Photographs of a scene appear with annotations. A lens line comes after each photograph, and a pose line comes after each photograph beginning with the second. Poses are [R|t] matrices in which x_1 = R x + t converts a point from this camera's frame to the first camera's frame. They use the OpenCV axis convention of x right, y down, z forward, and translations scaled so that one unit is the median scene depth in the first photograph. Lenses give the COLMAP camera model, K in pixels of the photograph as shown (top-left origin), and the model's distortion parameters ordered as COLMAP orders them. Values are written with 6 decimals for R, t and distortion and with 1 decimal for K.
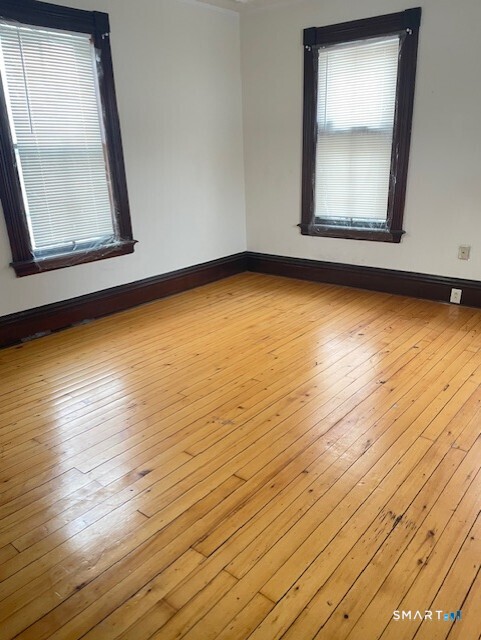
lens RADIAL K [[483.0, 0, 246.9], [0, 483.0, 326.9], [0, 0, 1]] dist [0.069912, -0.100568]
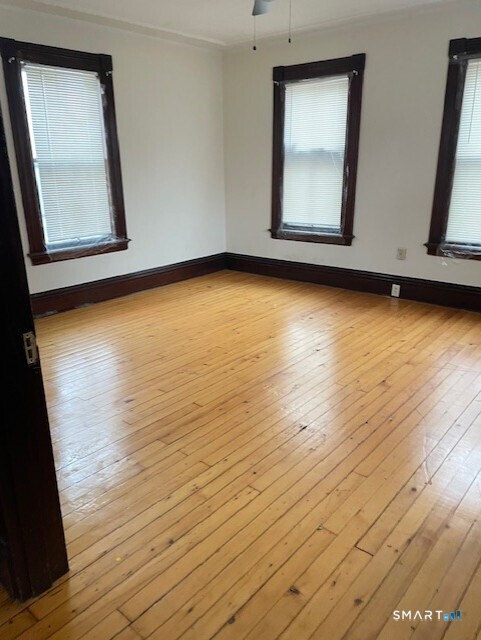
lens RADIAL K [[484.2, 0, 237.6], [0, 484.2, 321.5], [0, 0, 1]] dist [0.074091, -0.105788]
pose [[0.999742, 0.020115, -0.010574, 0.060550], [-0.020444, 0.999278, -0.032012, 0.064393], [0.009923, 0.032220, 0.999432, -0.213734]]
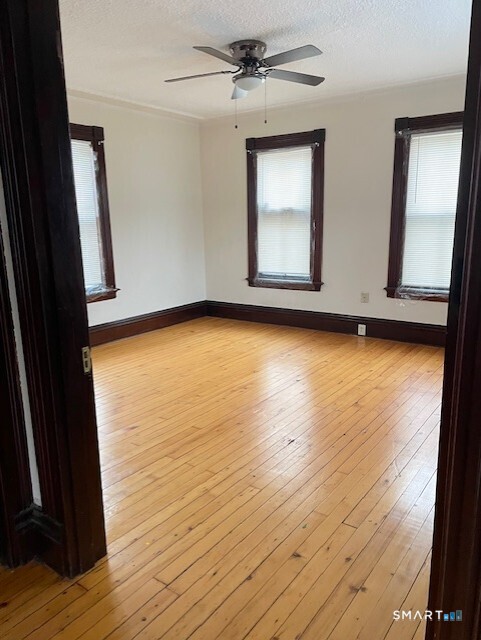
lens RADIAL K [[489.4, 0, 248.6], [0, 489.4, 320.8], [0, 0, 1]] dist [0.097227, -0.111599]
pose [[0.997124, -0.003636, 0.075696, 0.018481], [0.014599, 0.989356, -0.144779, 0.112352], [-0.074364, 0.145468, 0.986564, -0.339612]]
